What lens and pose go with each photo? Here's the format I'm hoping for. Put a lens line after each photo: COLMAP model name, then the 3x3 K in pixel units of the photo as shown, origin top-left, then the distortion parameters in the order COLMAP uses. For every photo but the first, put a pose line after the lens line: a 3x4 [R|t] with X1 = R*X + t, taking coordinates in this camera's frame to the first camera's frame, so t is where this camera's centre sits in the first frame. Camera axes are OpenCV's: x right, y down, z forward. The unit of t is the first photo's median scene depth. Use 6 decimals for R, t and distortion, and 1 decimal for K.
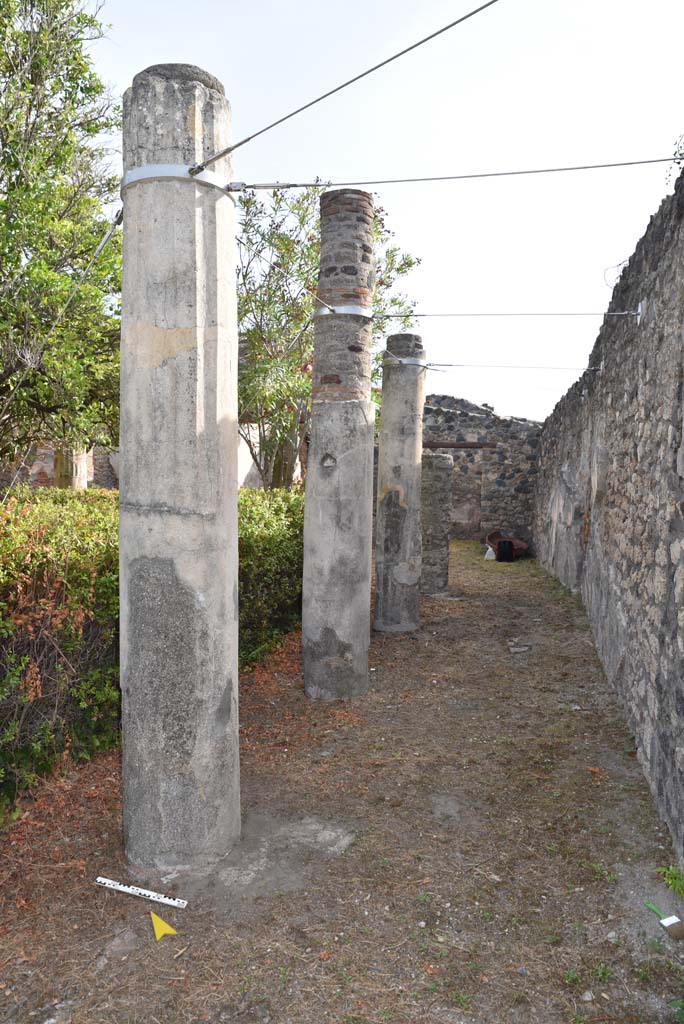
lens RADIAL K [[698.2, 0, 335.4], [0, 698.2, 508.8], [0, 0, 1]] dist [-0.135859, 0.096552]
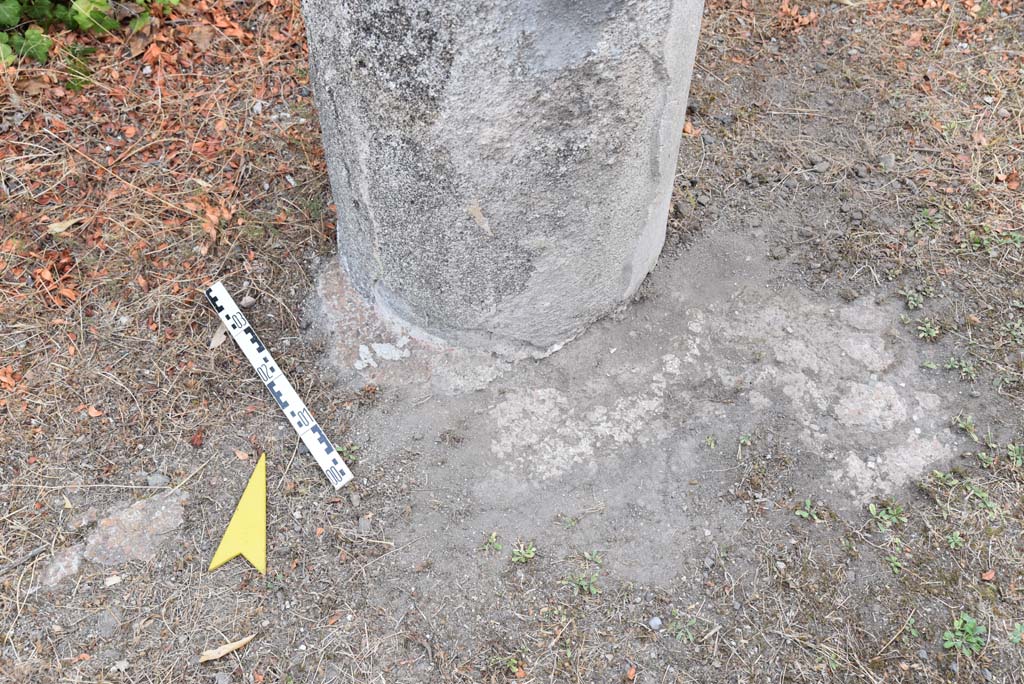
lens RADIAL K [[1028.1, 0, 512.0], [0, 1028.1, 342.0], [0, 0, 1]] dist [-0.009786, -0.006901]
pose [[0.787649, 0.505581, -0.352131, 0.008525], [-0.015948, 0.588064, 0.808657, 0.079176], [0.615917, -0.631323, 0.471251, 0.761346]]
